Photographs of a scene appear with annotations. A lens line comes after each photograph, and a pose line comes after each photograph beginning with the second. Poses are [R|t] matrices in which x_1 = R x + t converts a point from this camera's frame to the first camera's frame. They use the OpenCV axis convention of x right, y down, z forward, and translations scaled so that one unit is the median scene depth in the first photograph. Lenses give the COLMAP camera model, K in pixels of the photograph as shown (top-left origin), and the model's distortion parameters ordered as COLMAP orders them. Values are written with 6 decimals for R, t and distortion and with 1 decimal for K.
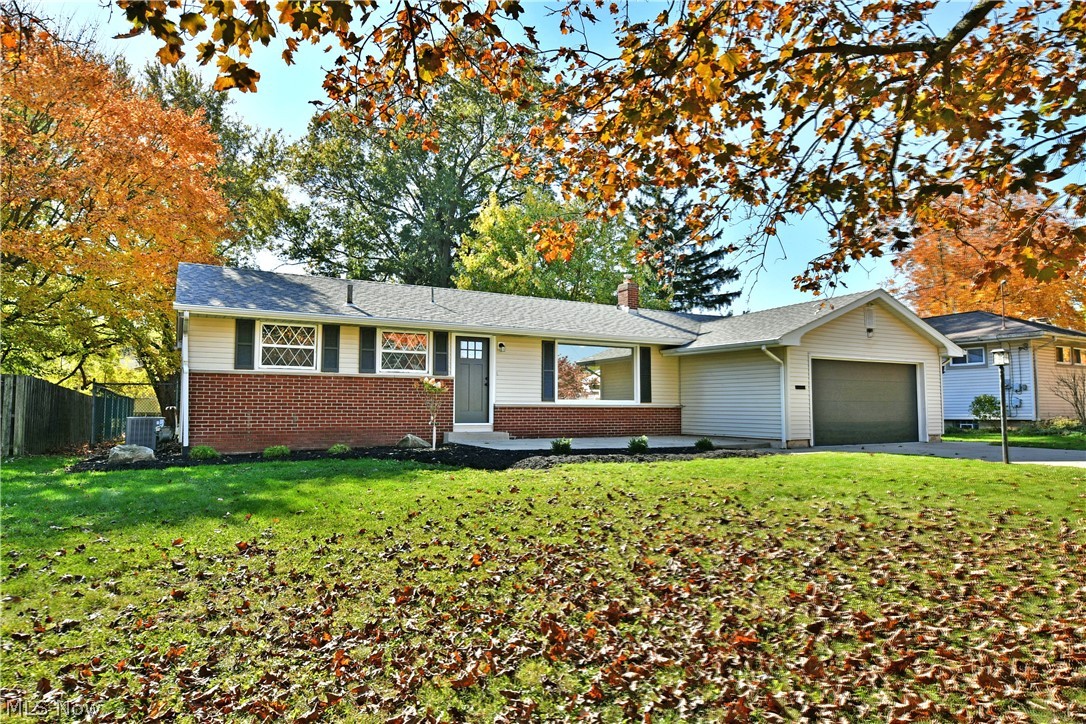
lens RADIAL K [[661.9, 0, 537.3], [0, 661.9, 366.5], [0, 0, 1]] dist [-0.015150, -0.003900]
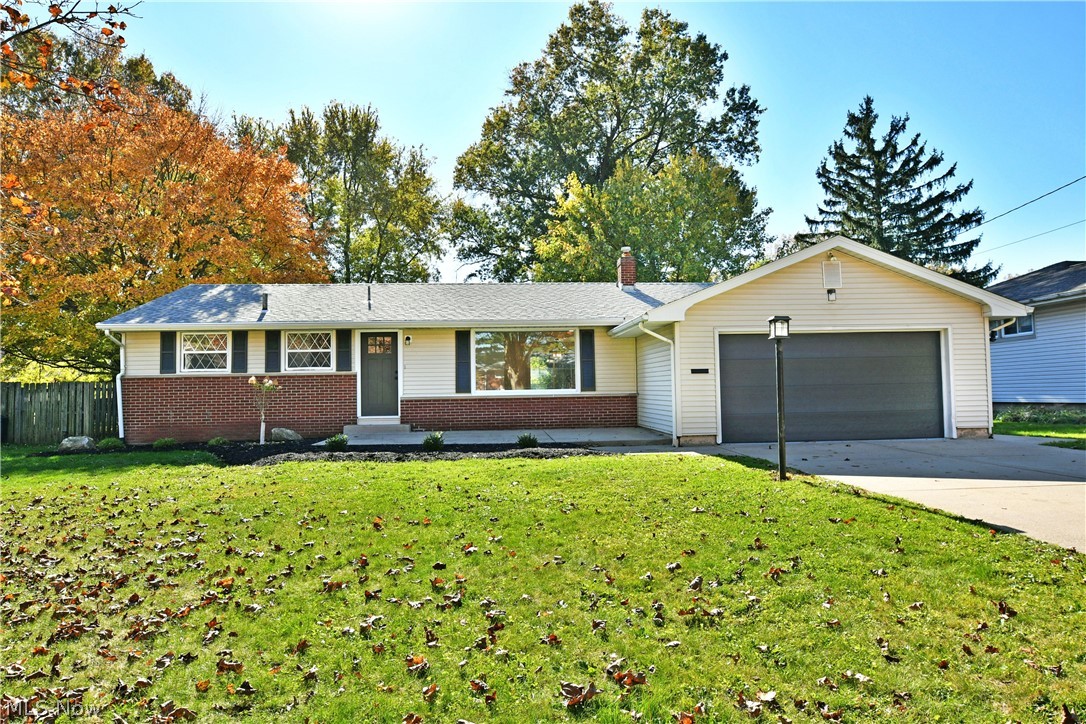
lens RADIAL K [[661.9, 0, 541.1], [0, 661.9, 359.6], [0, 0, 1]] dist [-0.015150, -0.003900]
pose [[0.896130, -0.039946, -0.441990, 0.580772], [0.047870, 0.998831, 0.006784, 0.002612], [0.441202, -0.027238, 0.896994, 0.183110]]
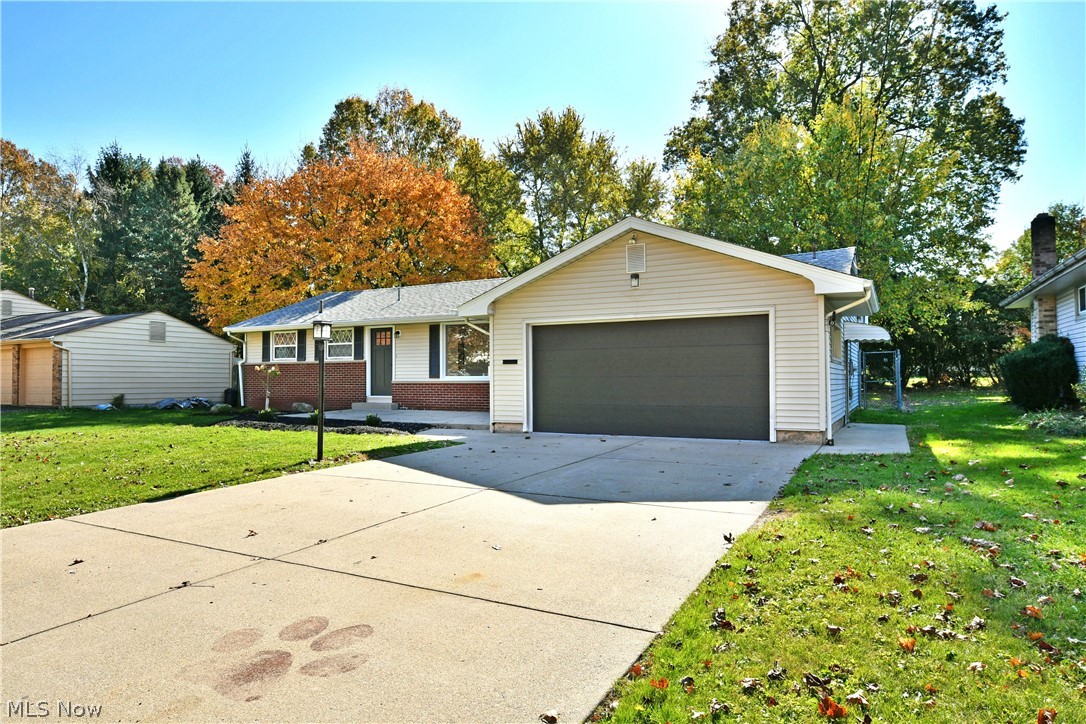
lens RADIAL K [[661.9, 0, 542.5], [0, 661.9, 365.2], [0, 0, 1]] dist [-0.015150, -0.003900]
pose [[0.531606, -0.018975, -0.846779, 1.138023], [0.062126, 0.997930, 0.016641, 0.024110], [0.844710, -0.061454, 0.531685, 0.577638]]
